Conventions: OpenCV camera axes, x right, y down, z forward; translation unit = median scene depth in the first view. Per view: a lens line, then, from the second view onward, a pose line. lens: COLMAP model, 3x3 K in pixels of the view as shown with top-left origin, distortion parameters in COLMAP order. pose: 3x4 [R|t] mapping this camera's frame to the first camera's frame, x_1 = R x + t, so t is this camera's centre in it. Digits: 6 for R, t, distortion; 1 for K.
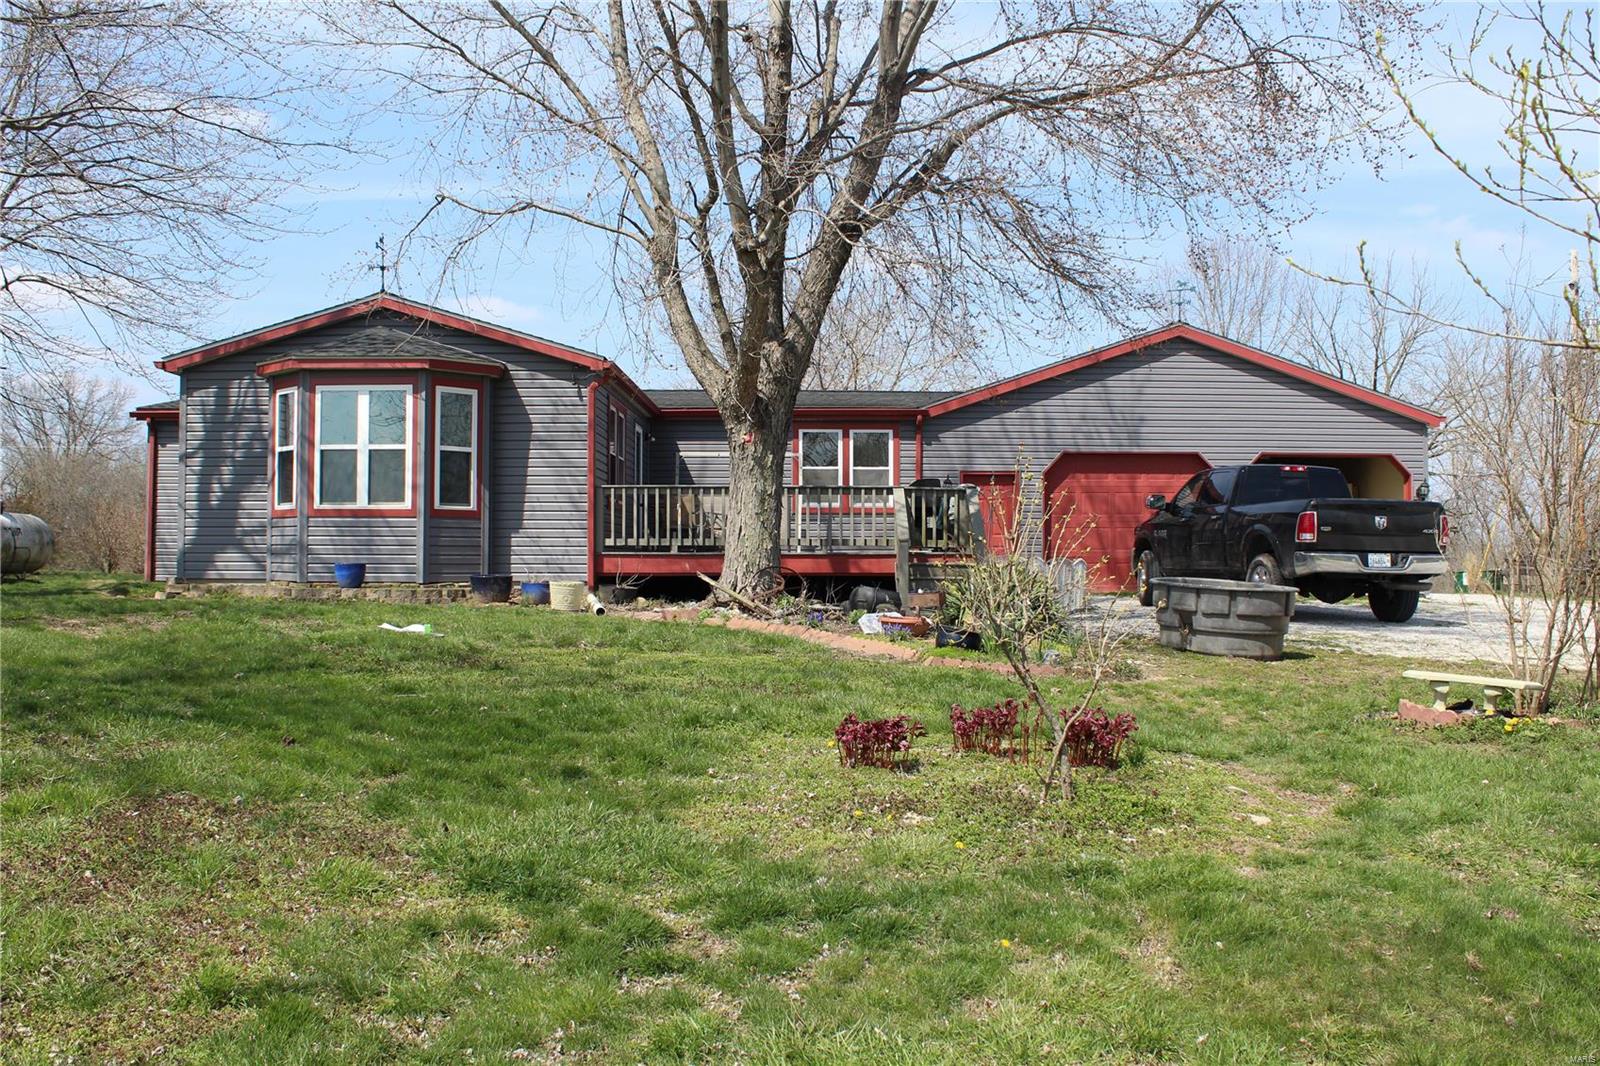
lens RADIAL K [[1455.4, 0, 800.7], [0, 1455.4, 541.6], [0, 0, 1]] dist [-0.085650, 0.009008]
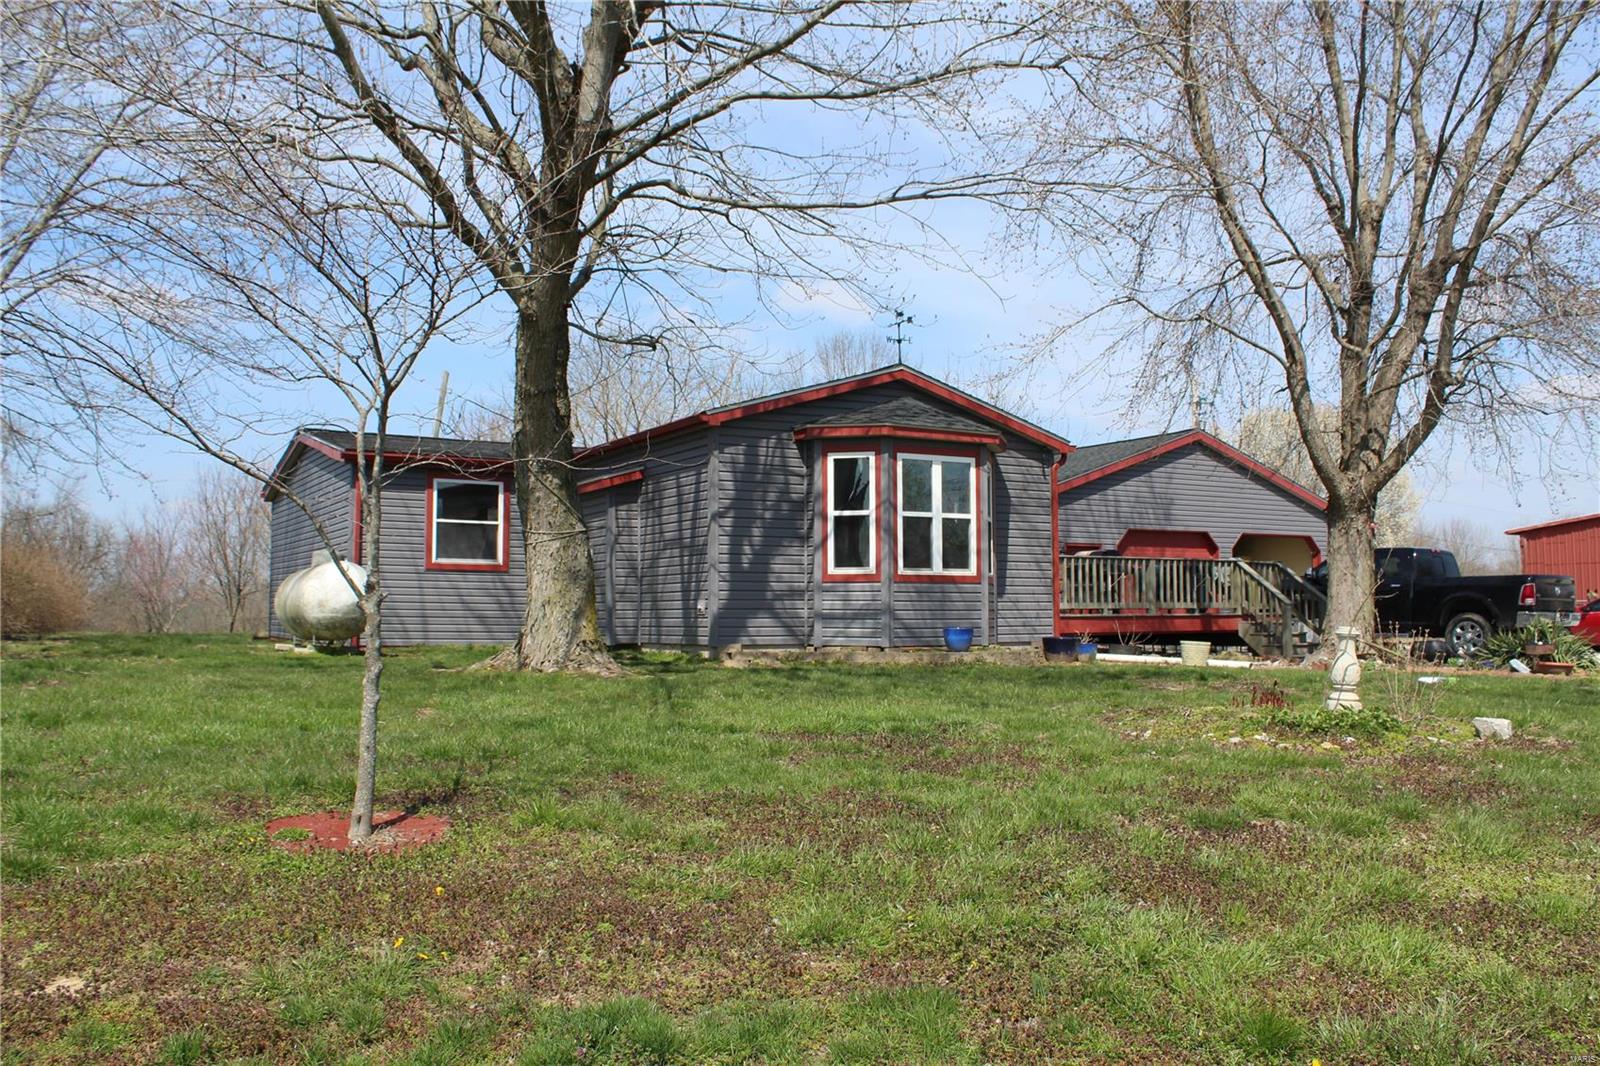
lens RADIAL K [[1378.8, 0, 800.2], [0, 1378.8, 535.9], [0, 0, 1]] dist [-0.126765, -0.003350]
pose [[0.861870, 0.025189, 0.506504, -0.852916], [-0.005309, 0.999159, -0.040657, -0.009582], [-0.507102, 0.032352, 0.861279, 0.191341]]
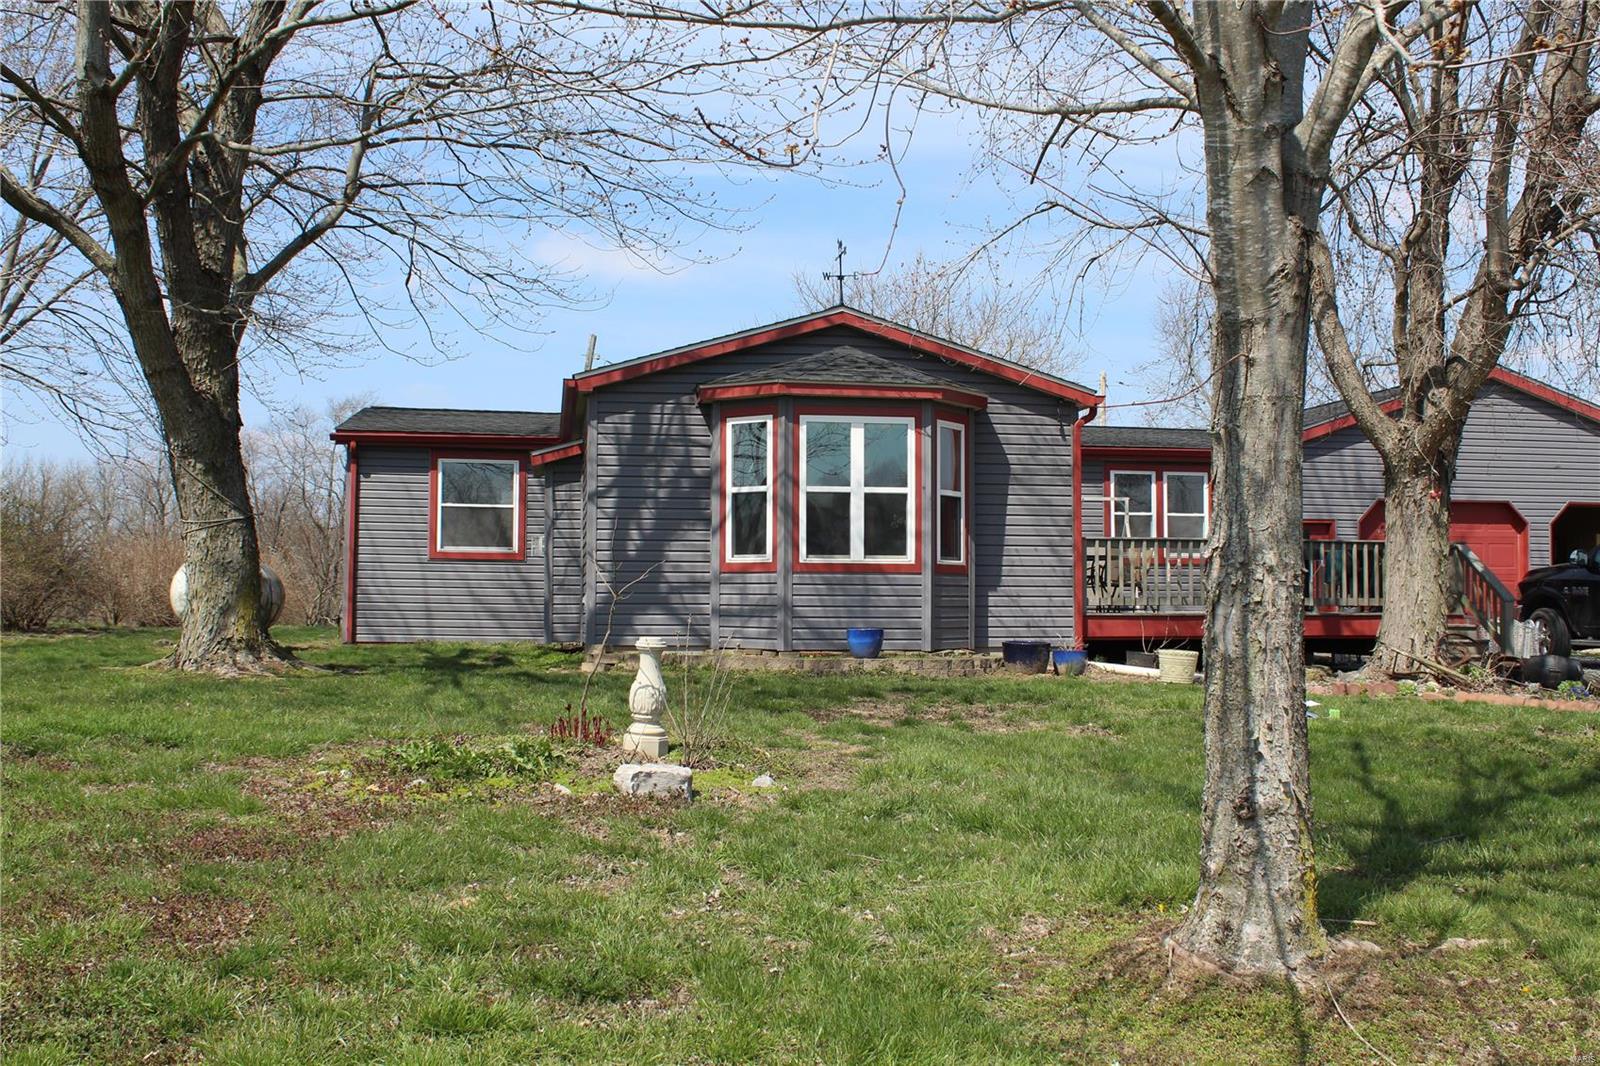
lens RADIAL K [[1622.5, 0, 799.8], [0, 1622.5, 568.6], [0, 0, 1]] dist [-0.093350, 0.000000]
pose [[0.983985, 0.005341, 0.178169, -0.484961], [-0.004519, 0.999977, -0.005019, -0.013976], [-0.178192, 0.004134, 0.983987, 0.070792]]
